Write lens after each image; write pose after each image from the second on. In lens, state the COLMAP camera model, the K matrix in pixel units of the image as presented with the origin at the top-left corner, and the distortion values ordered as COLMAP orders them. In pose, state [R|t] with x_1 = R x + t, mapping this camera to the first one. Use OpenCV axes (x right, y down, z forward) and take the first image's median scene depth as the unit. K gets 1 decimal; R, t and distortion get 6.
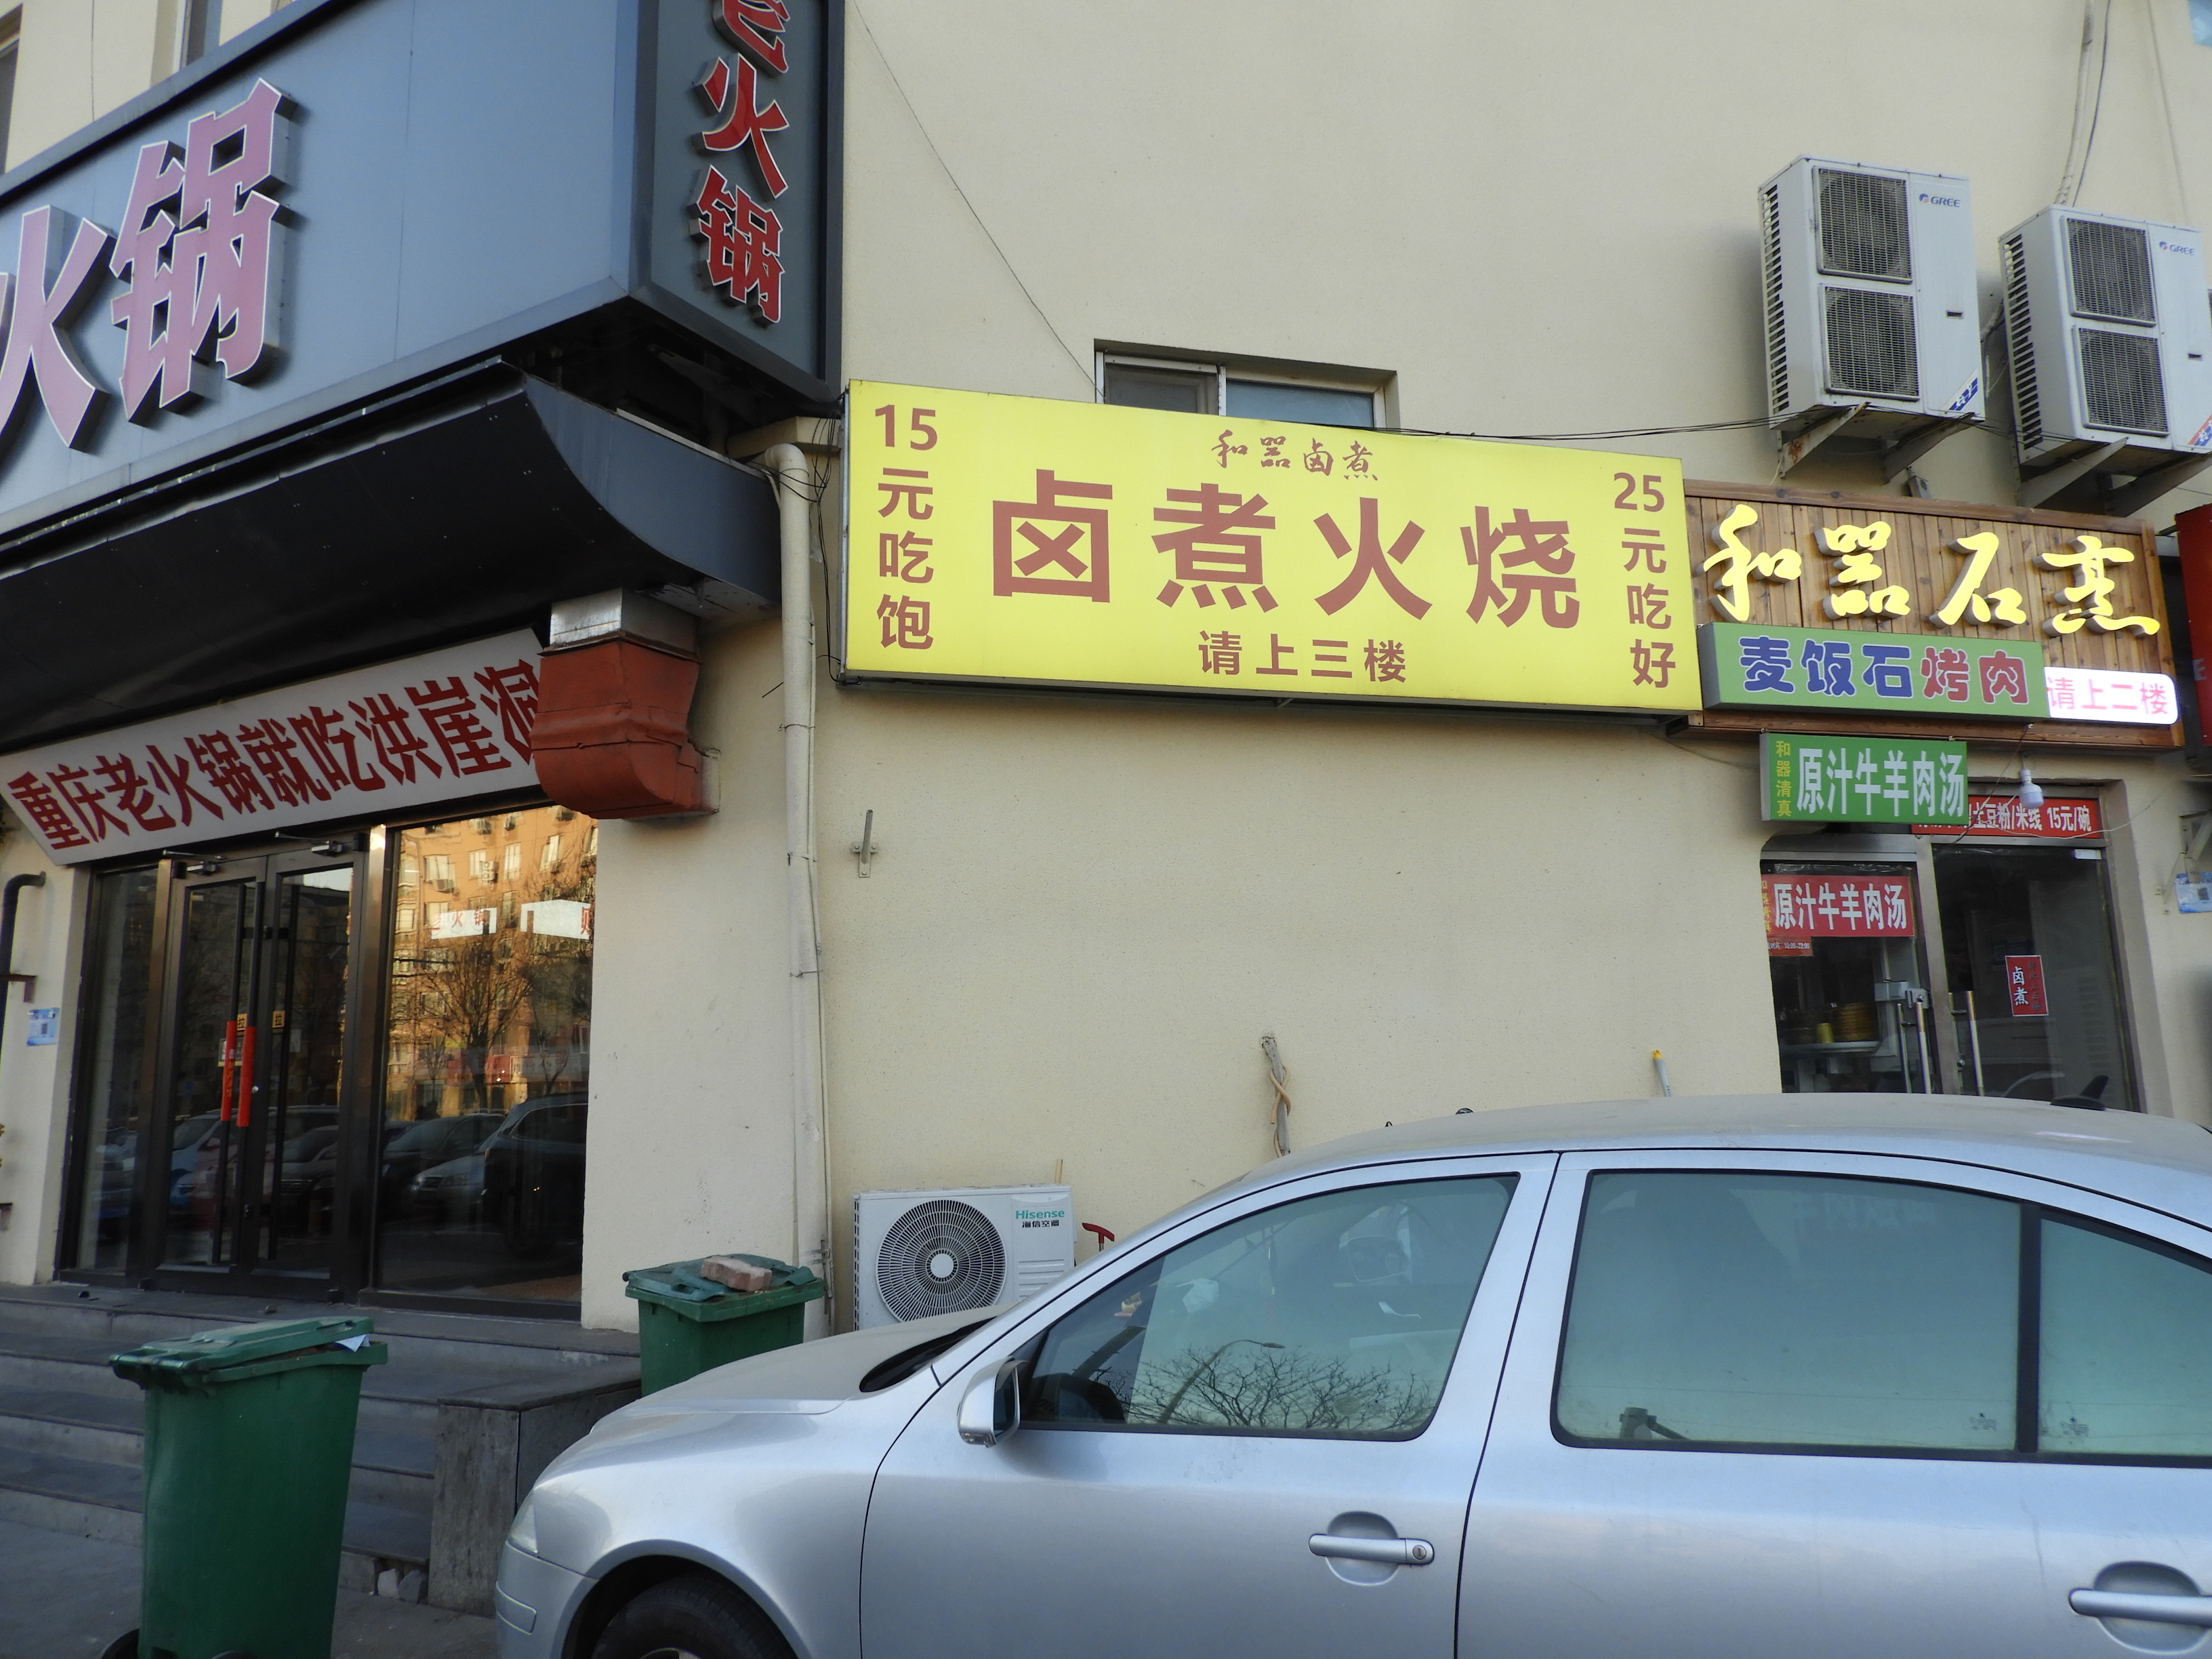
lens RADIAL K [[1560.5, 0, 1107.9], [0, 1560.5, 834.9], [0, 0, 1]] dist [0.006188, -0.006509]
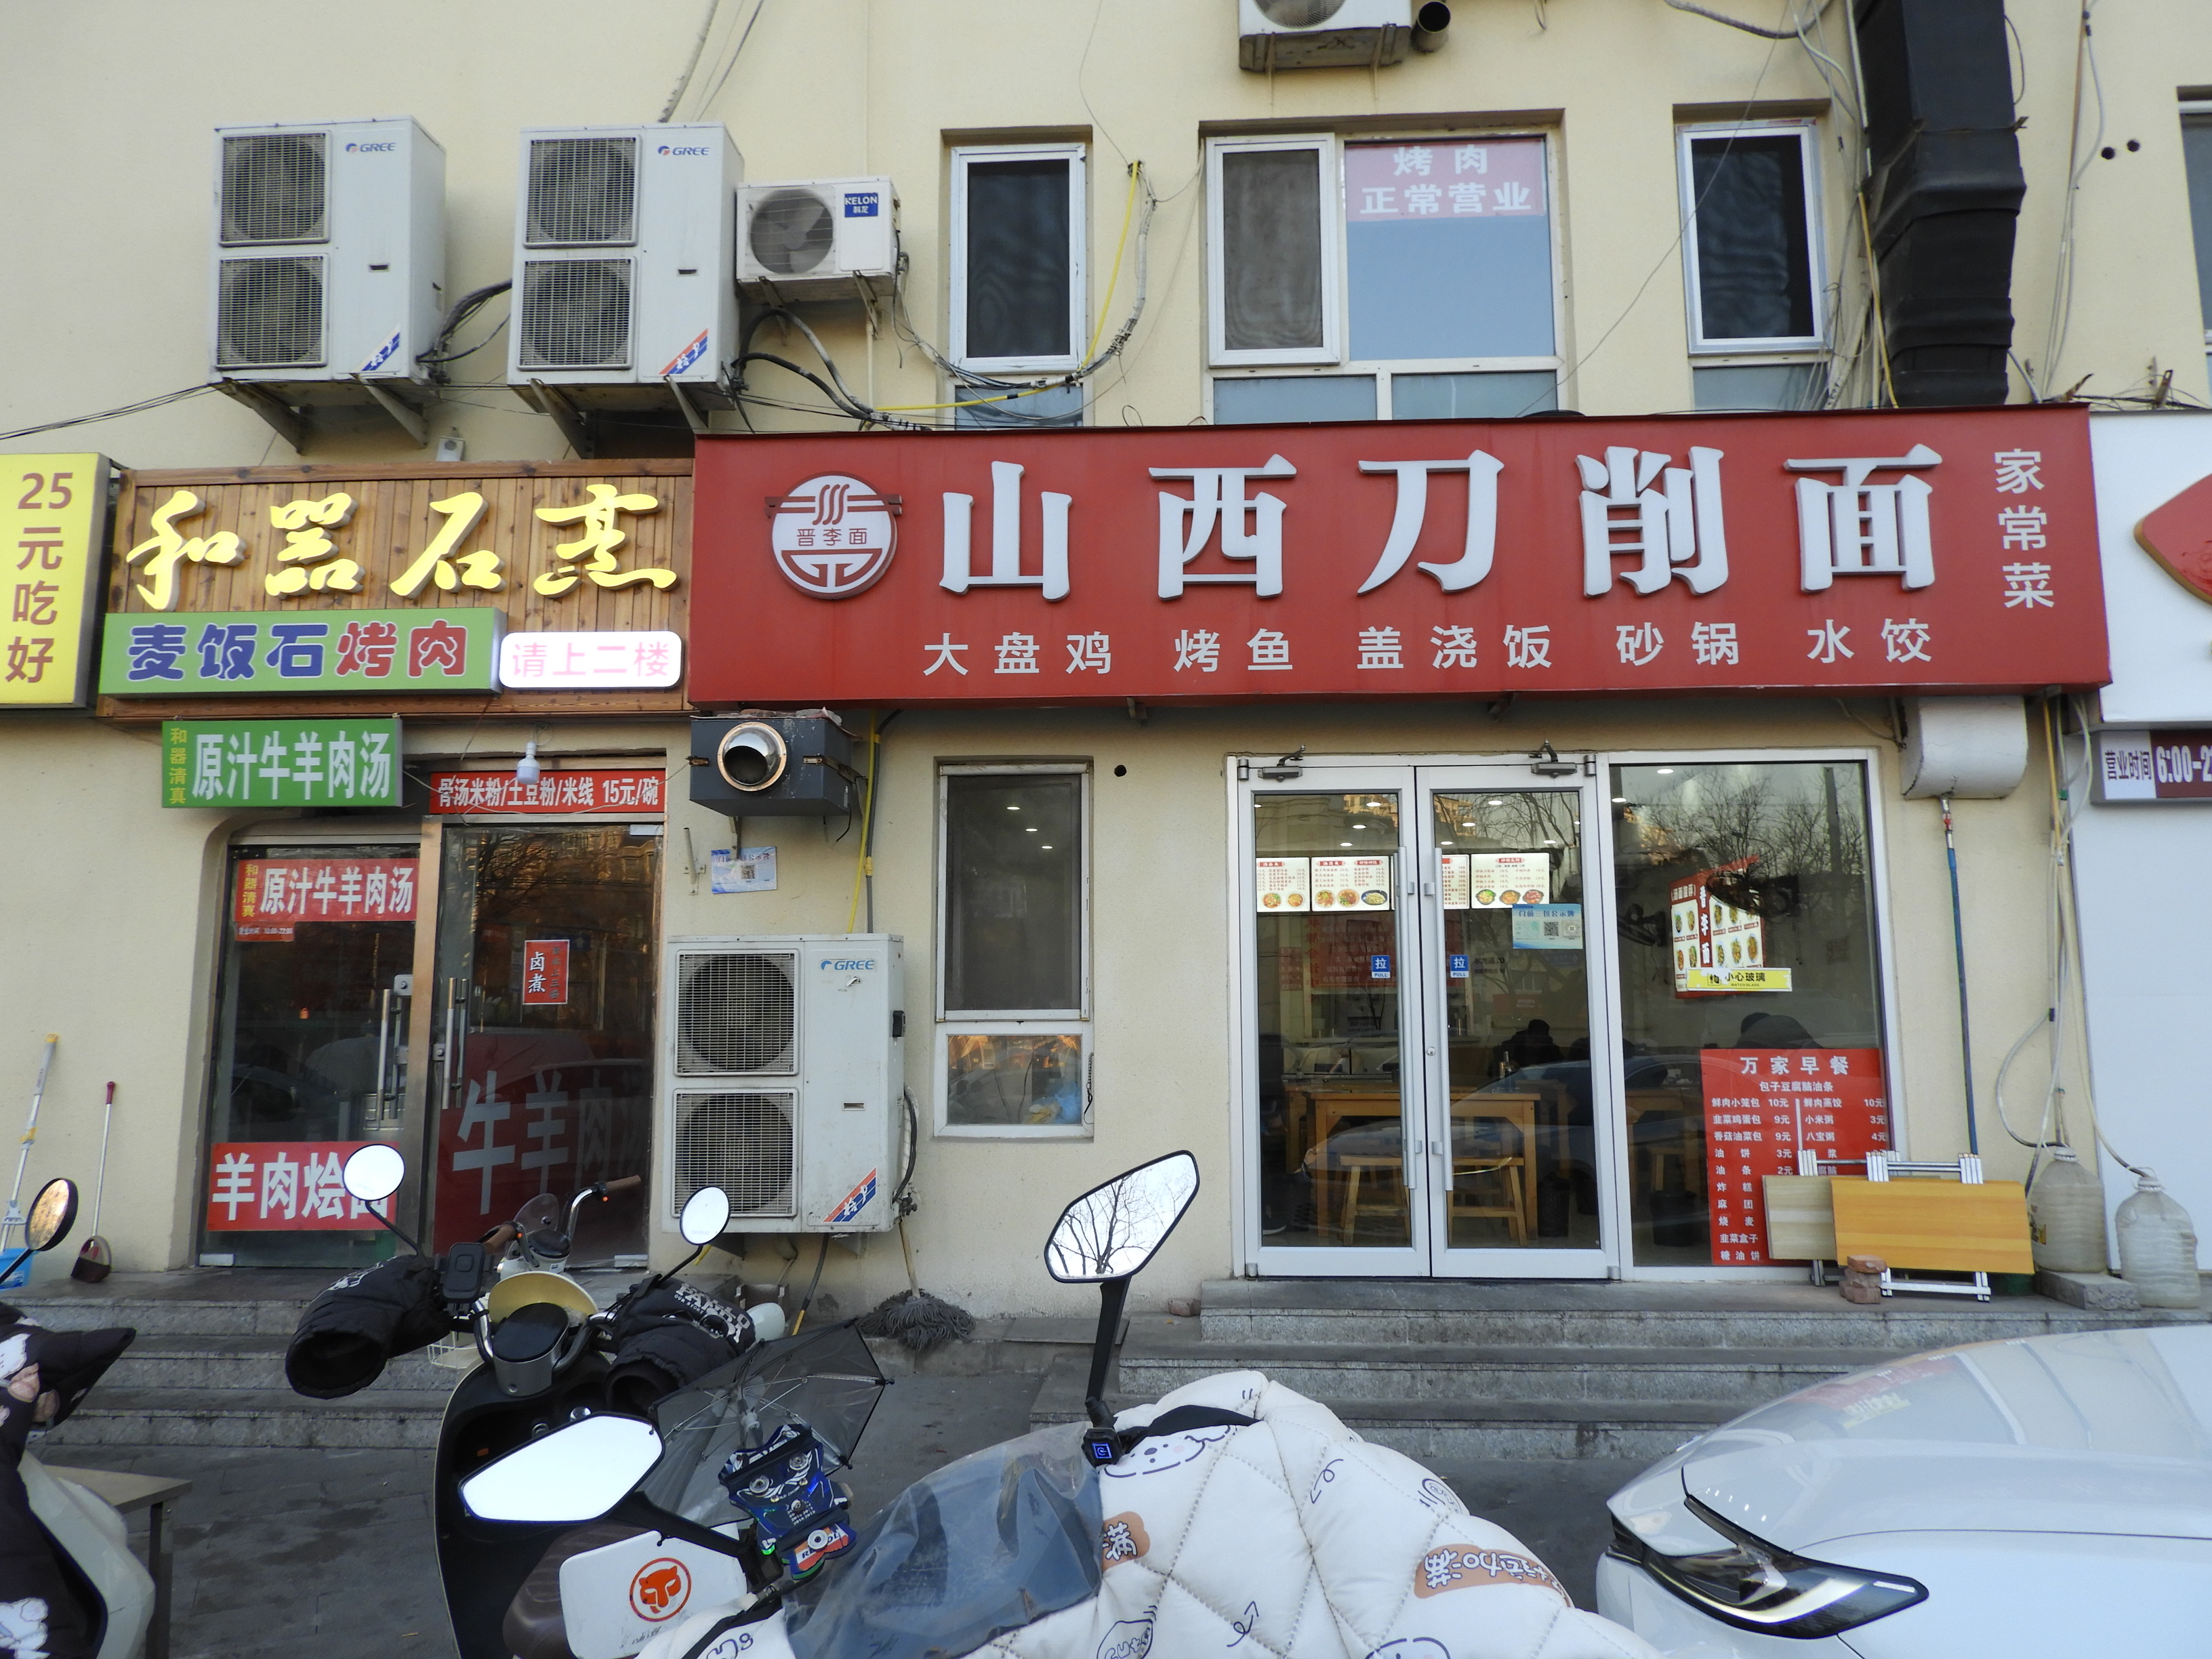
lens RADIAL K [[1560.5, 0, 1107.9], [0, 1560.5, 834.9], [0, 0, 1]] dist [0.006188, -0.006509]
pose [[0.949194, -0.016768, -0.314244, 1.273835], [0.027880, 0.999134, 0.030900, -0.006073], [0.313453, -0.038092, 0.948839, 0.229380]]
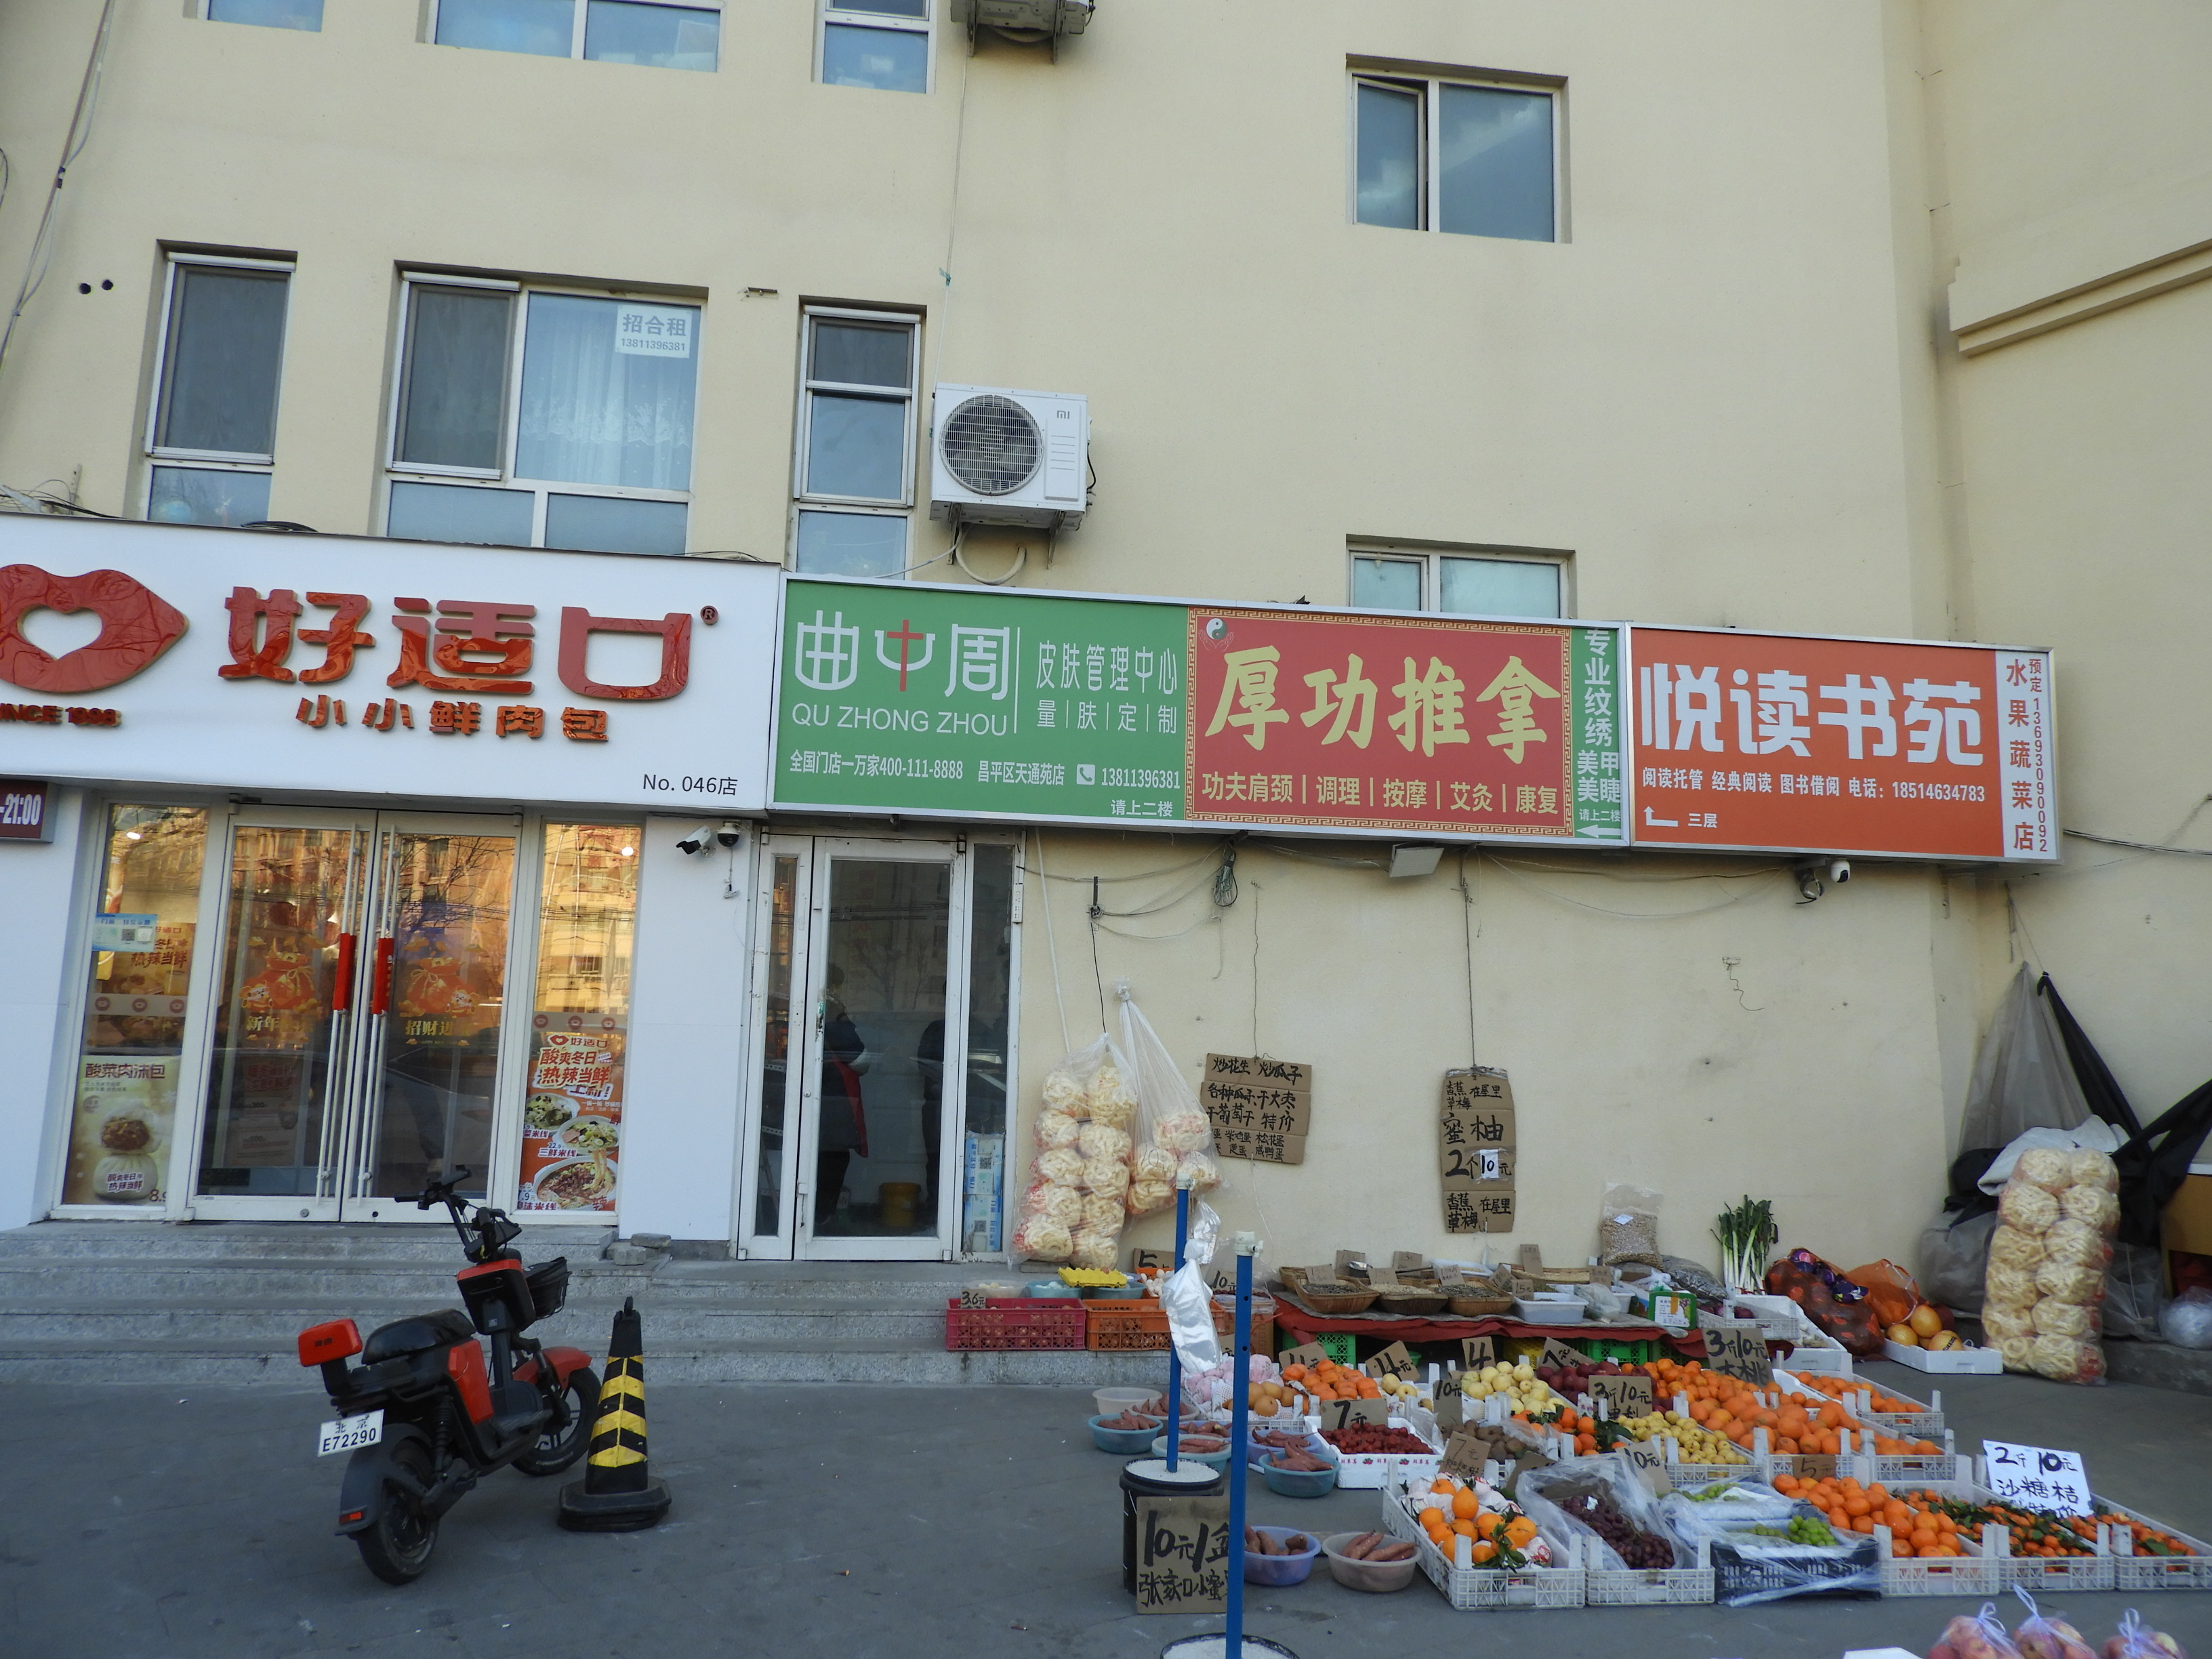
lens RADIAL K [[1560.5, 0, 1107.9], [0, 1560.5, 834.9], [0, 0, 1]] dist [0.006188, -0.006509]
pose [[0.989710, 0.039022, -0.137668, 2.534553], [-0.036243, 0.999087, 0.022636, -0.036437], [0.138425, -0.017413, 0.990220, 0.327836]]
